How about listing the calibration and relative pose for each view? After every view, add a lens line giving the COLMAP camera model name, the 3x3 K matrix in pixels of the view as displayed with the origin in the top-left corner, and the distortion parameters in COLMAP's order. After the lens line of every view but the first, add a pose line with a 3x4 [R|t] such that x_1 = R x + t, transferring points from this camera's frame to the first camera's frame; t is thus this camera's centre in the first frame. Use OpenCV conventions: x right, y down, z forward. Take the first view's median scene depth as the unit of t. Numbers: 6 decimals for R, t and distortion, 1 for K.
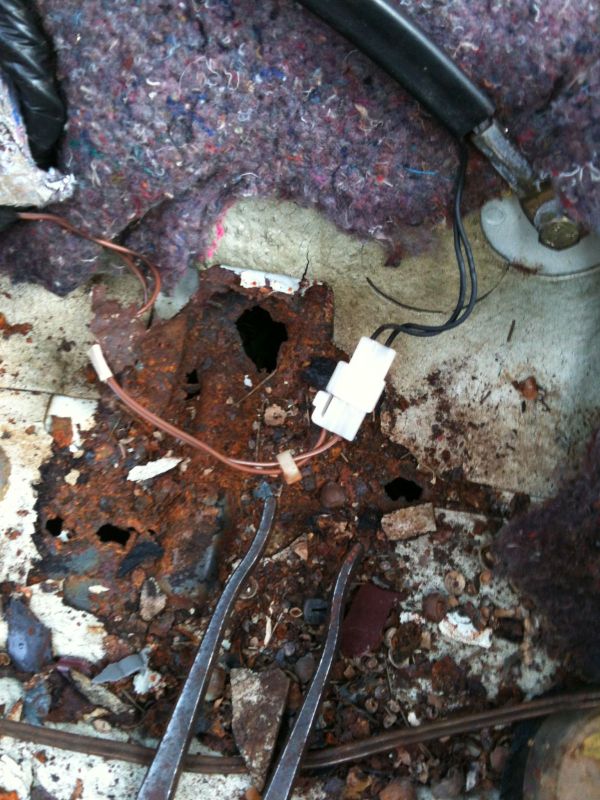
lens RADIAL K [[921.2, 0, 300.0], [0, 921.2, 400.0], [0, 0, 1]] dist [-0.015728, -0.002609]
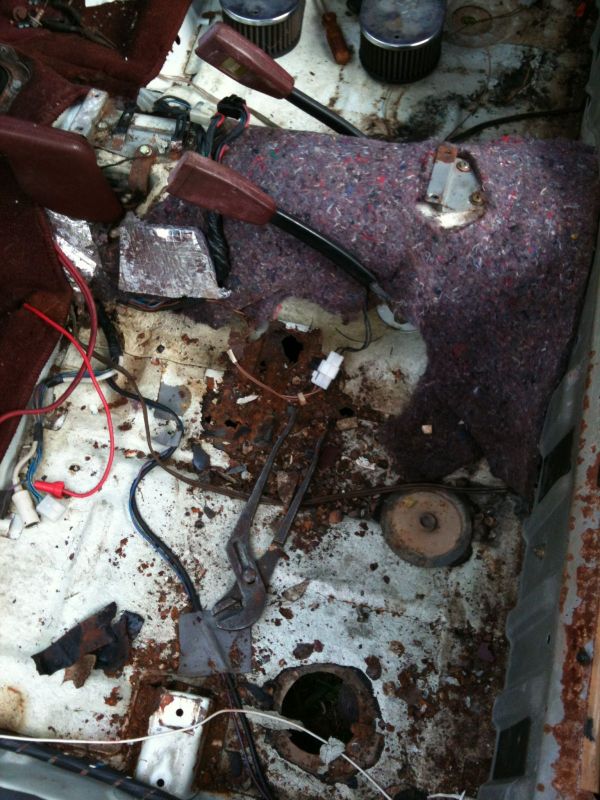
lens RADIAL K [[921.2, 0, 300.0], [0, 921.2, 400.0], [0, 0, 1]] dist [-0.015728, -0.002609]
pose [[0.998982, 0.044930, -0.004067, -0.006138], [-0.044908, 0.998977, 0.005383, 0.061147], [0.004305, -0.005195, 0.999977, -1.617437]]
